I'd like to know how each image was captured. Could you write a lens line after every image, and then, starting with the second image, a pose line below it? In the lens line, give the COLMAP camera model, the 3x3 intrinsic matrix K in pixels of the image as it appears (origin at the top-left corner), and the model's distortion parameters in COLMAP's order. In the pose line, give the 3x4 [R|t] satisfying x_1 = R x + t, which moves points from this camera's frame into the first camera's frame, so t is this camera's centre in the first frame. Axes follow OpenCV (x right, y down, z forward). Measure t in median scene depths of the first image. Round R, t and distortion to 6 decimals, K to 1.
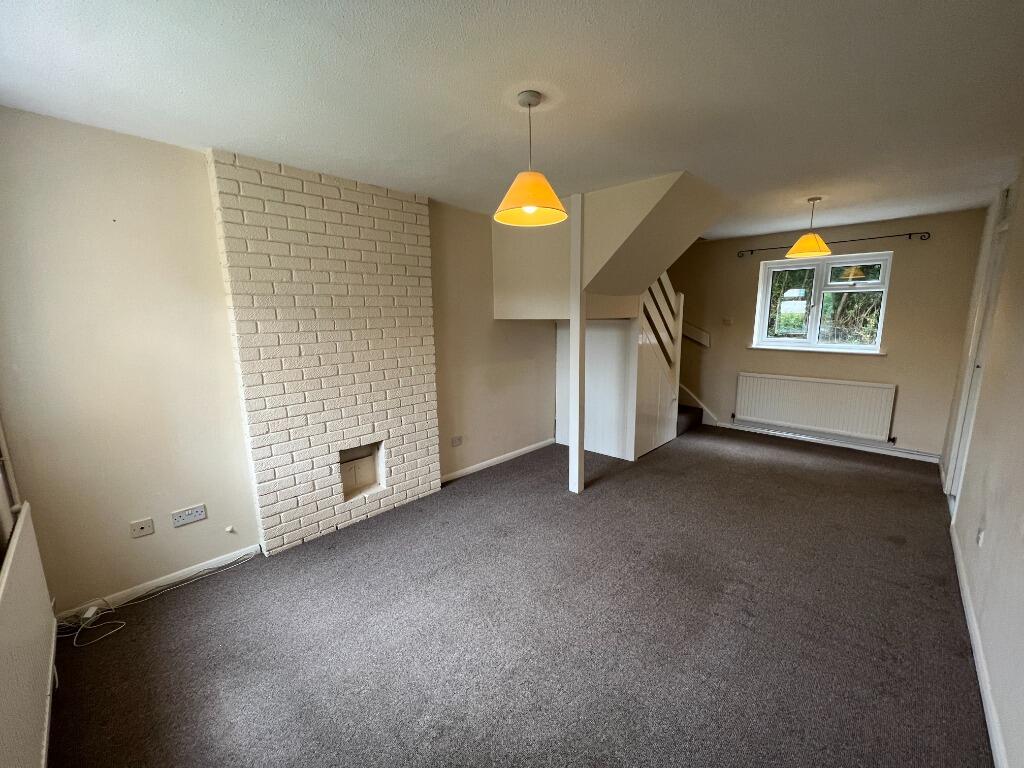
lens RADIAL K [[409.9, 0, 514.5], [0, 409.9, 388.3], [0, 0, 1]] dist [-0.002247, -0.000131]
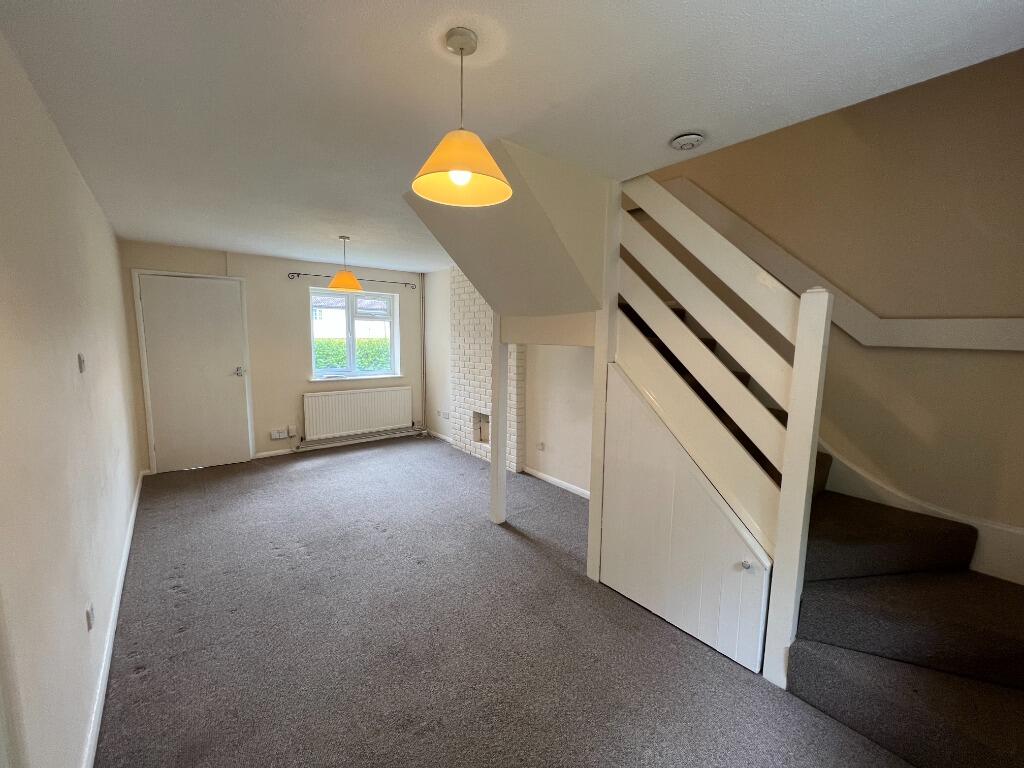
lens RADIAL K [[409.9, 0, 512.1], [0, 409.9, 381.8], [0, 0, 1]] dist [-0.002247, -0.000131]
pose [[-0.124615, 0.116409, -0.985353, 1.222778], [-0.195329, 0.970782, 0.139391, -0.238354], [0.972789, 0.209838, -0.098236, 1.231473]]
